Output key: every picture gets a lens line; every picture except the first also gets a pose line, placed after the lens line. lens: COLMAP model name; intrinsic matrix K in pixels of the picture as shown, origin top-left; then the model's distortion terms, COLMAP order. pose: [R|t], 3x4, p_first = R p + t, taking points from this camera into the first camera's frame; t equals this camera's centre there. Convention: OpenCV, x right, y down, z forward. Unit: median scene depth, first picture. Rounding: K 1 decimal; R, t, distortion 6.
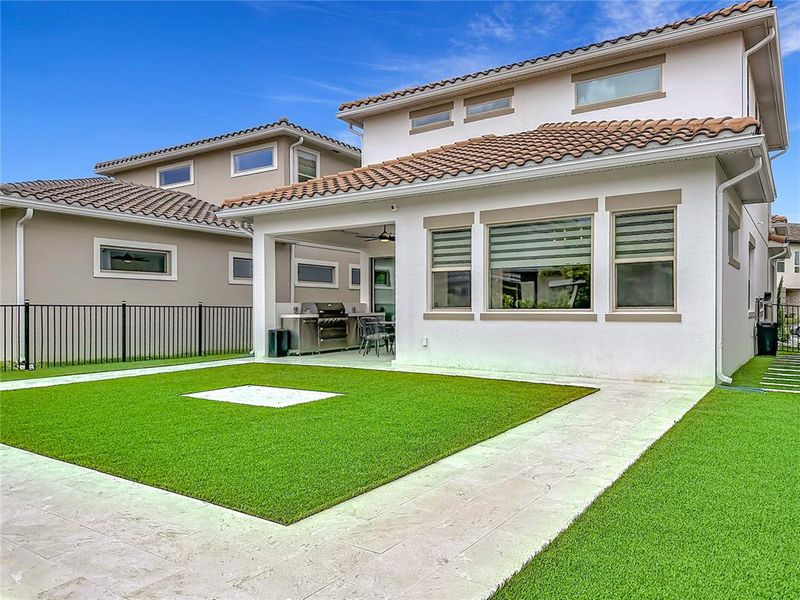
lens RADIAL K [[588.5, 0, 402.1], [0, 588.5, 310.0], [0, 0, 1]] dist [0.023915, -0.001148]
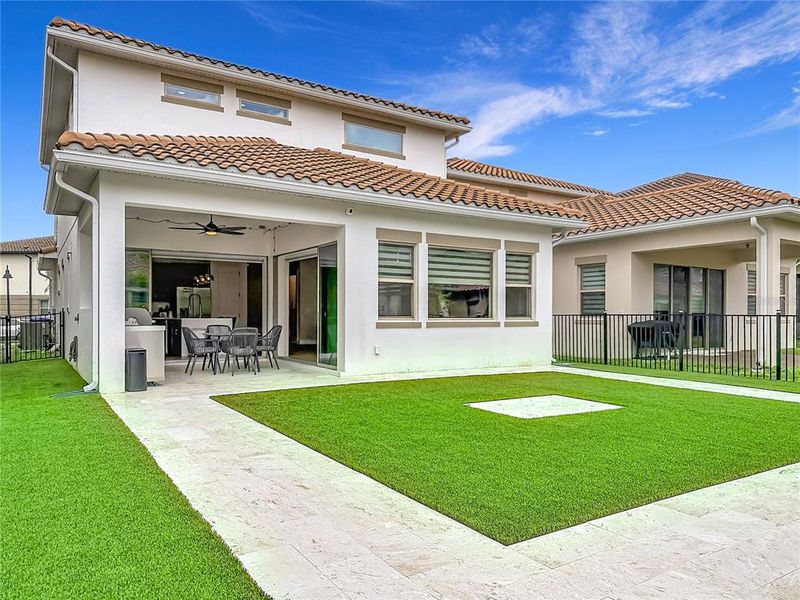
lens RADIAL K [[570.9, 0, 400.1], [0, 570.9, 316.8], [0, 0, 1]] dist [0.037625, -0.003688]
pose [[0.395746, 0.004559, 0.918349, -0.851829], [-0.001113, 0.999989, -0.004485, 0.000954], [-0.918359, 0.000753, 0.395747, 0.571310]]
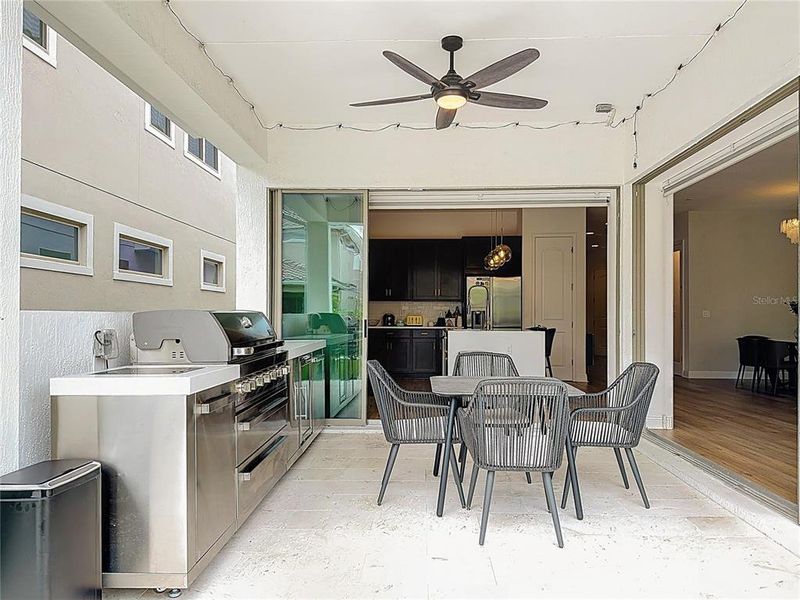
lens RADIAL K [[570.9, 0, 400.1], [0, 570.9, 316.8], [0, 0, 1]] dist [0.037625, -0.003688]
pose [[0.849083, 0.010458, 0.528156, -0.259404], [-0.008513, 0.999945, -0.006115, -0.013742], [-0.528191, 0.000696, 0.849125, 0.995490]]
